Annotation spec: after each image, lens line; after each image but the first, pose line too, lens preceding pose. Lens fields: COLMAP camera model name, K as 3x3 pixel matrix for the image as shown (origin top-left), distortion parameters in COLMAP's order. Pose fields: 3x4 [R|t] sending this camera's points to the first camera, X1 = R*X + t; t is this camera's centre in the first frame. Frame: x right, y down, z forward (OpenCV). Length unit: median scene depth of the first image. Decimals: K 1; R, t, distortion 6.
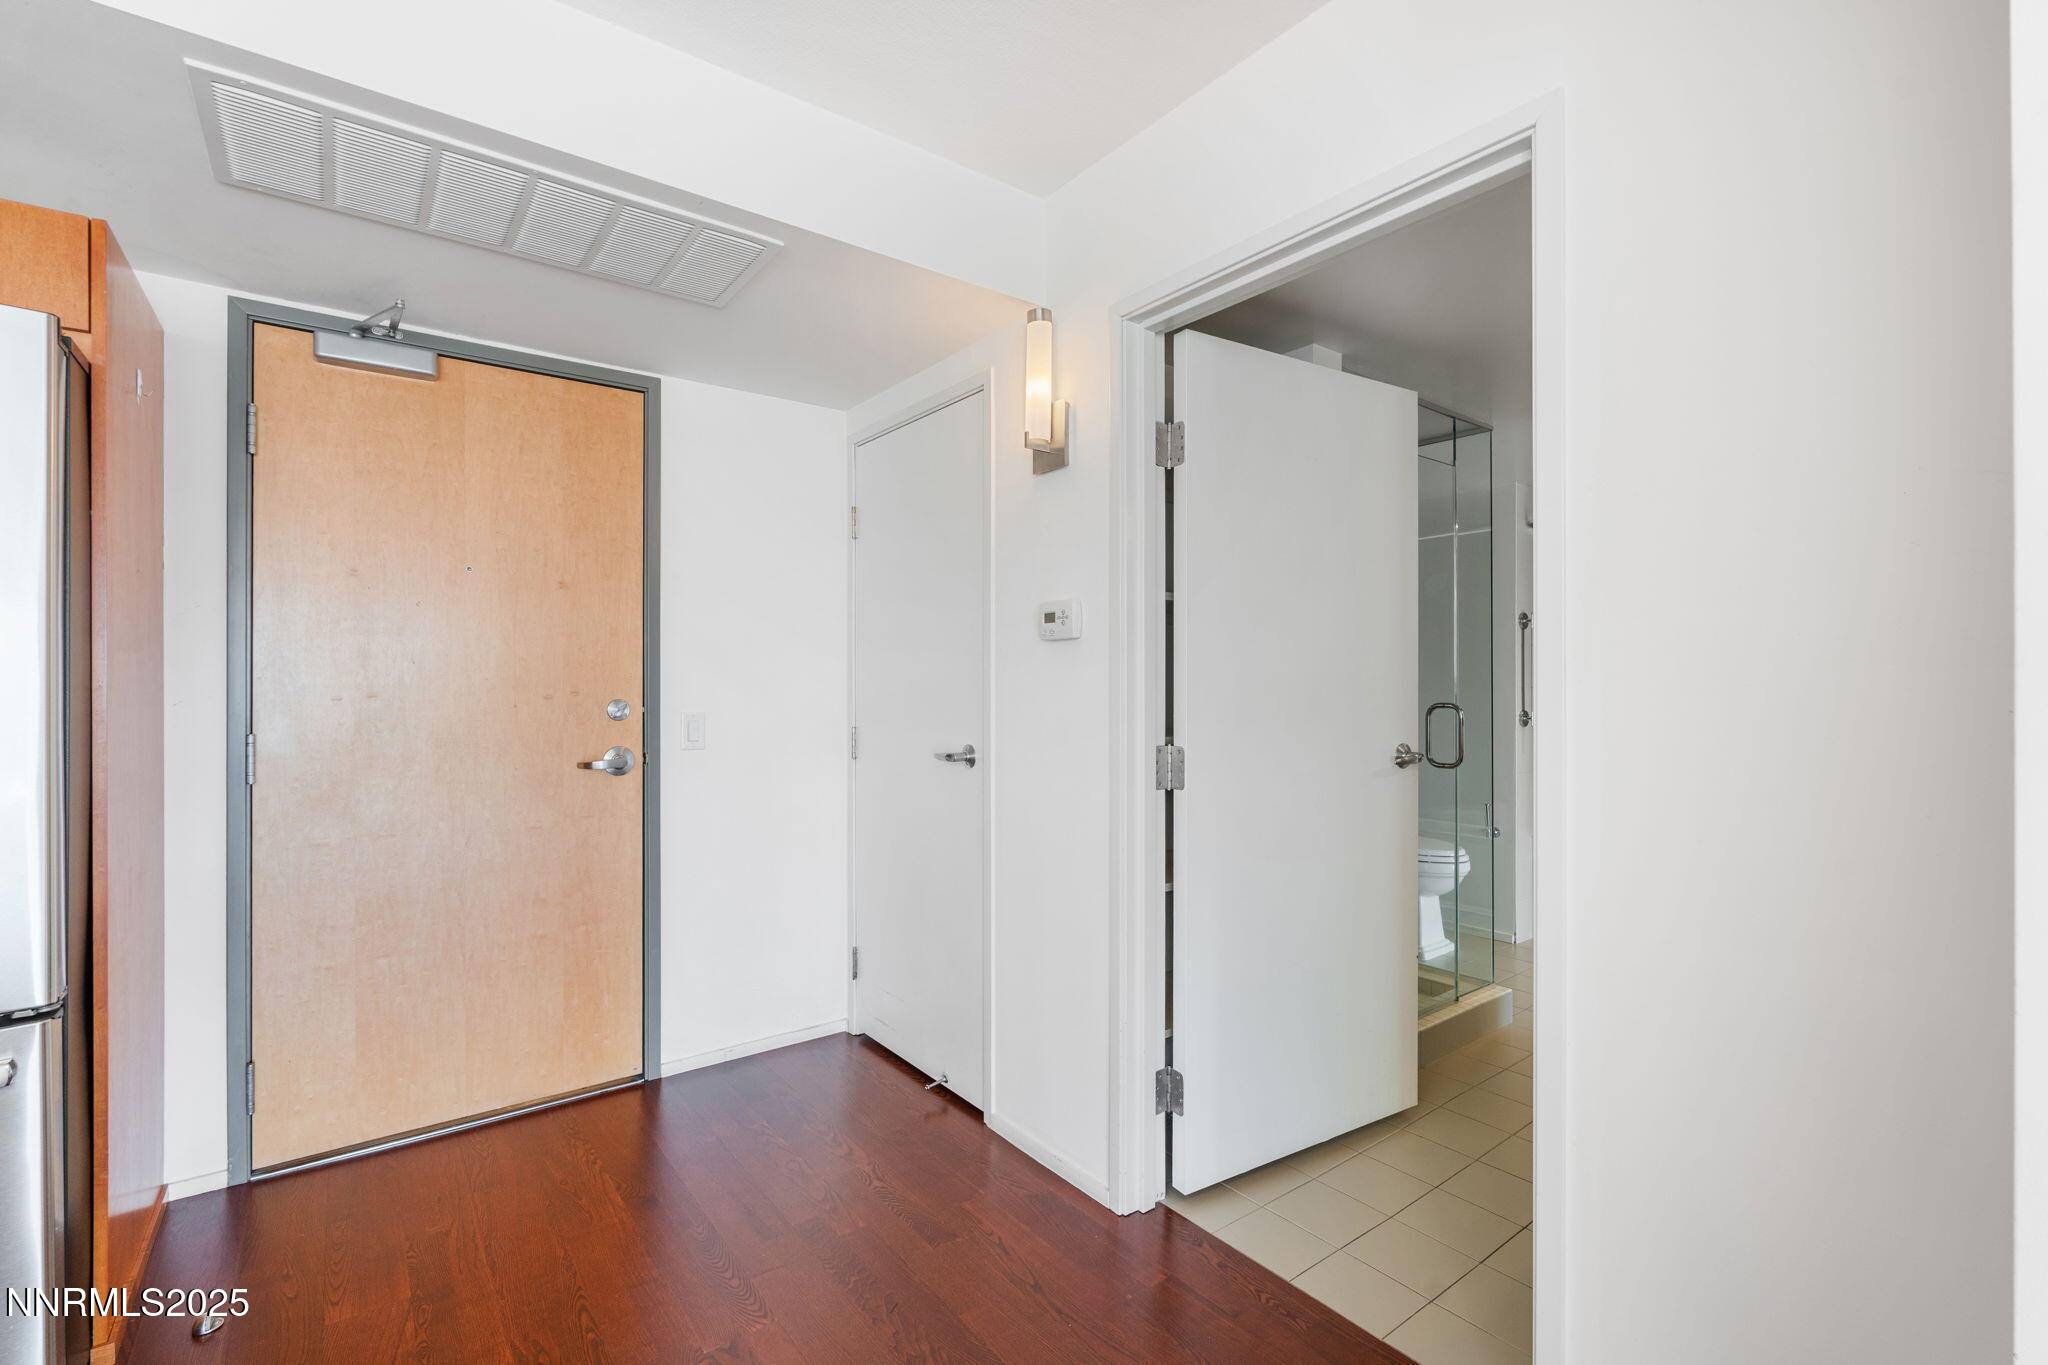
lens RADIAL K [[883.5, 0, 1024.0], [0, 883.5, 682.5], [0, 0, 1]] dist [-0.003077, -0.005773]
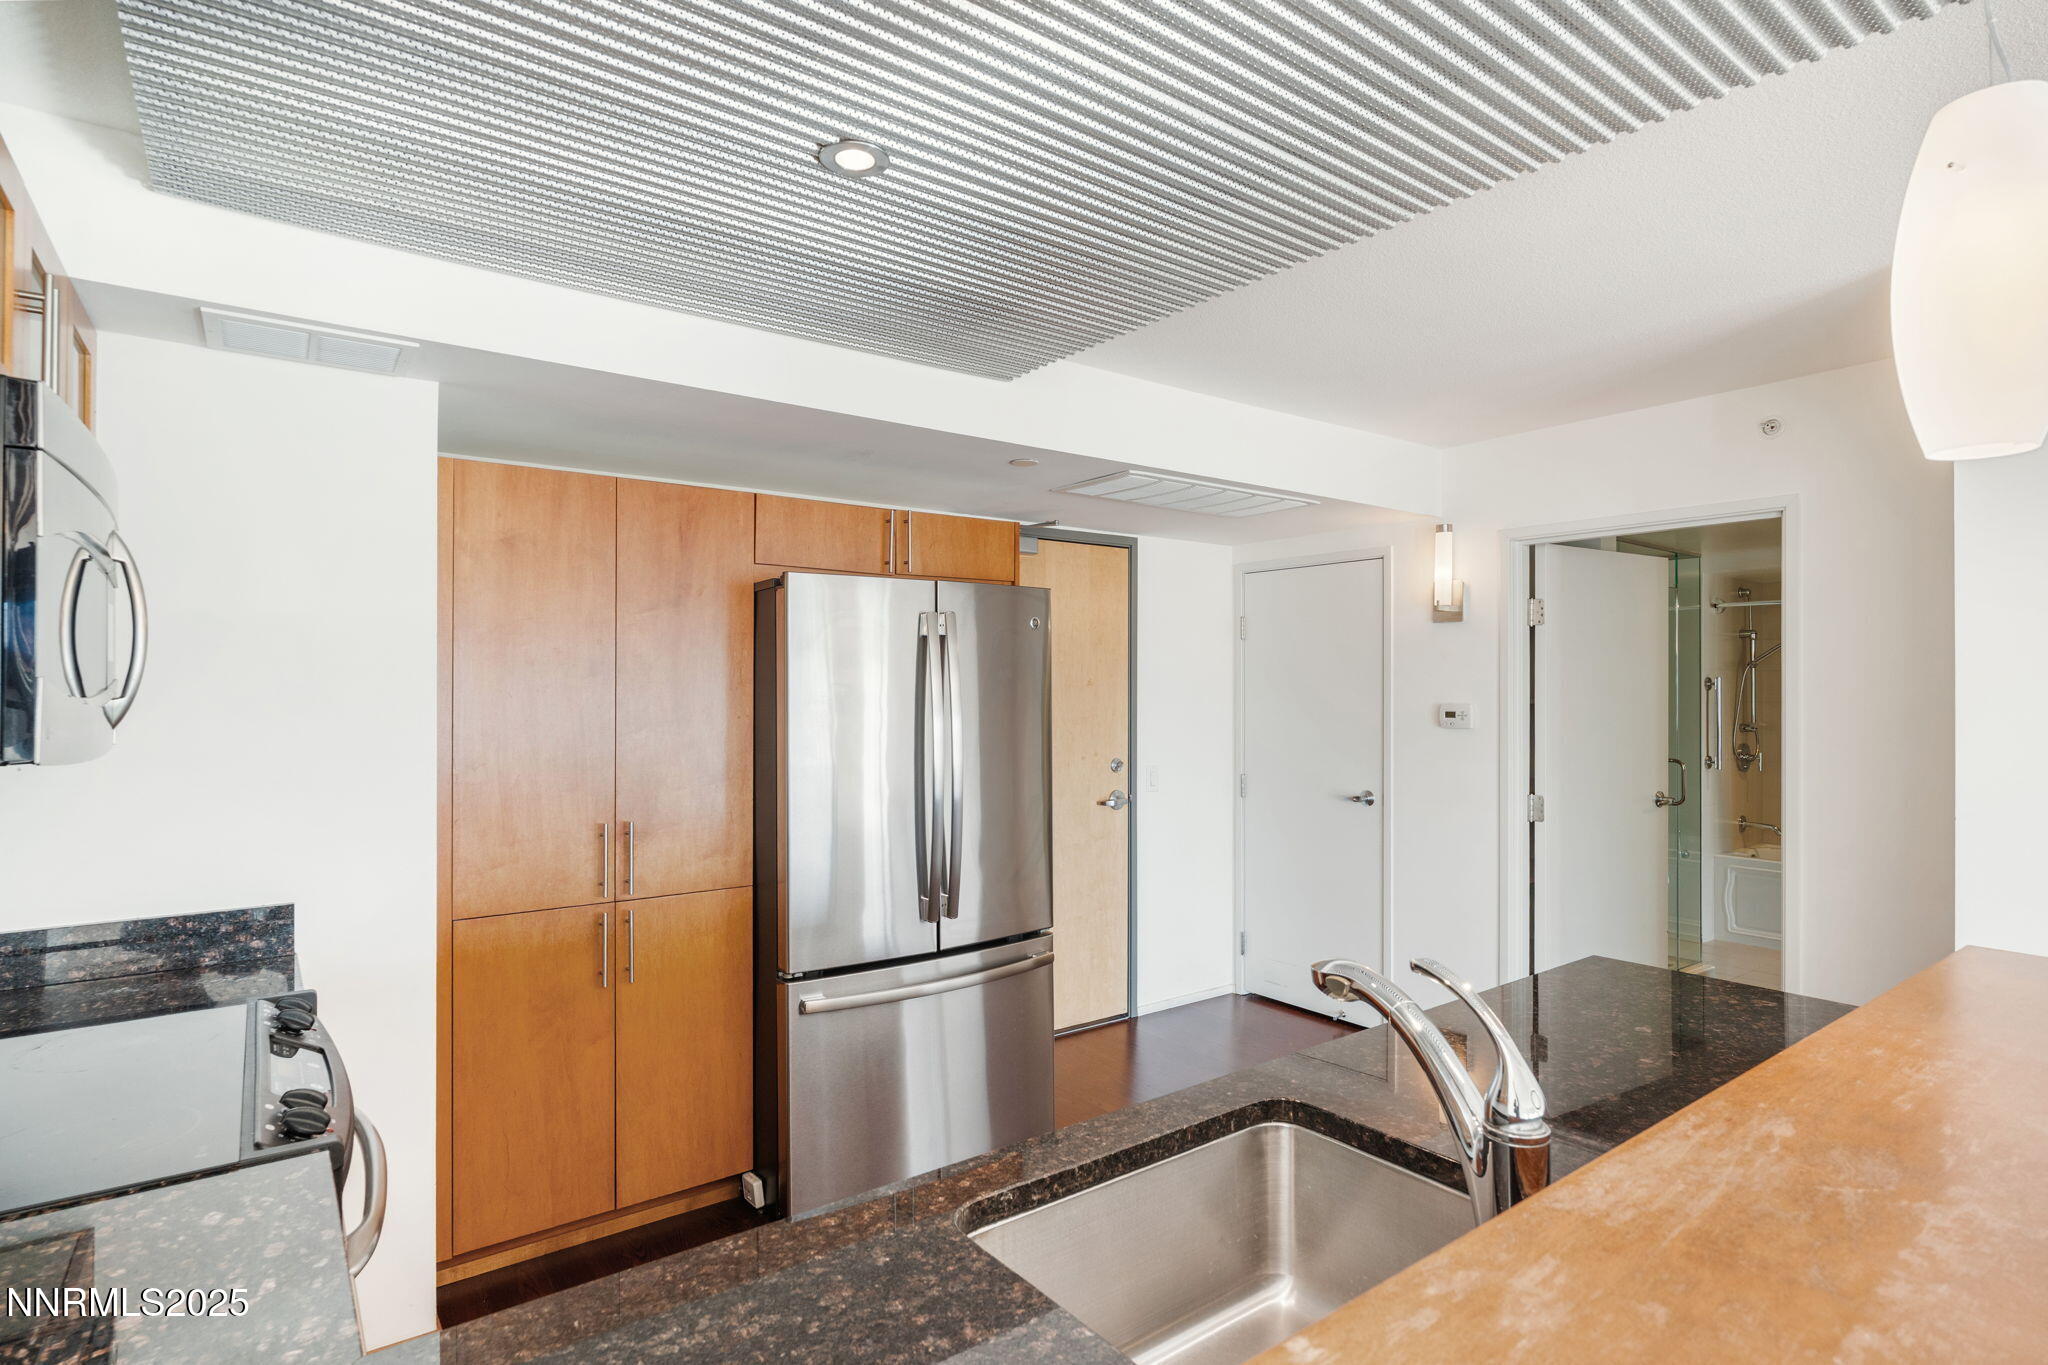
lens RADIAL K [[1030.5, 0, 1024.0], [0, 1030.5, 682.5], [0, 0, 1]] dist [-0.000476, 0.000460]
pose [[0.999857, 0.003173, -0.016622, -0.617843], [-0.003227, 0.999990, -0.003207, -0.106187], [0.016612, 0.003261, 0.999857, -0.768407]]
